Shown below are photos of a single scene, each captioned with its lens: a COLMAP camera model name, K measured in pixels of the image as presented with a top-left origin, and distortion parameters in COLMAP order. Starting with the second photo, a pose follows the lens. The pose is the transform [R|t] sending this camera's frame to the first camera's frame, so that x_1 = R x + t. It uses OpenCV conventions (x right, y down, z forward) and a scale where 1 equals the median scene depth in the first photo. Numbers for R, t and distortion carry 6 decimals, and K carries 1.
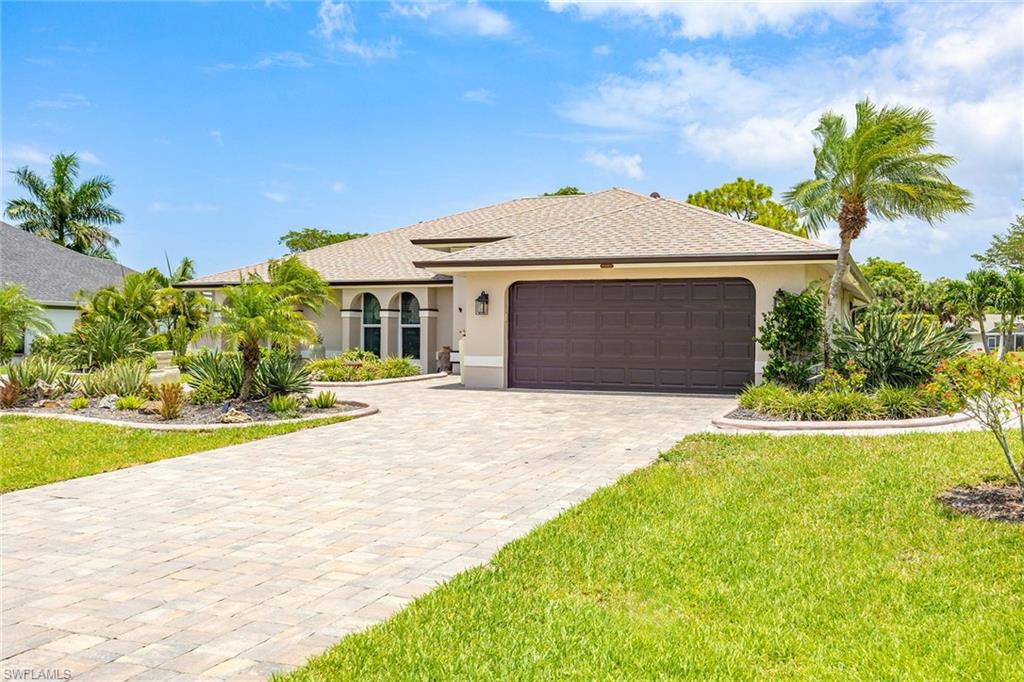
lens RADIAL K [[992.4, 0, 513.1], [0, 992.4, 343.2], [0, 0, 1]] dist [0.019824, 0.000000]
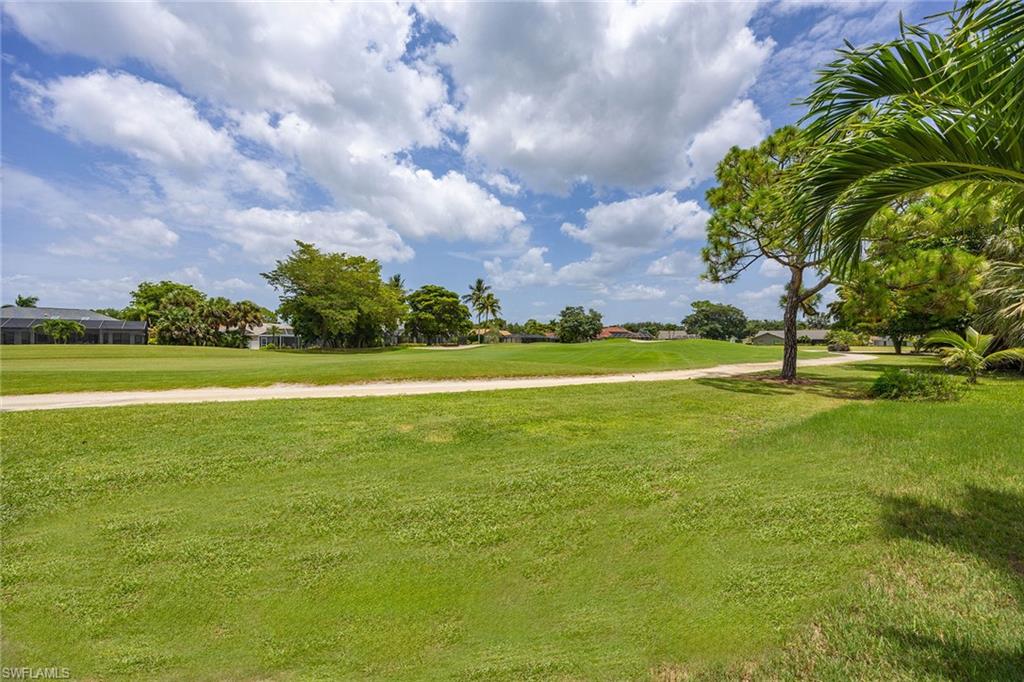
lens RADIAL K [[392.7, 0, 509.0], [0, 392.7, 337.7], [0, 0, 1]] dist [0.000198, 0.000299]
pose [[0.488442, 0.003476, 0.872589, 0.144643], [0.000498, 0.999991, -0.004262, -0.002677], [-0.872596, 0.002517, 0.488436, 0.389795]]
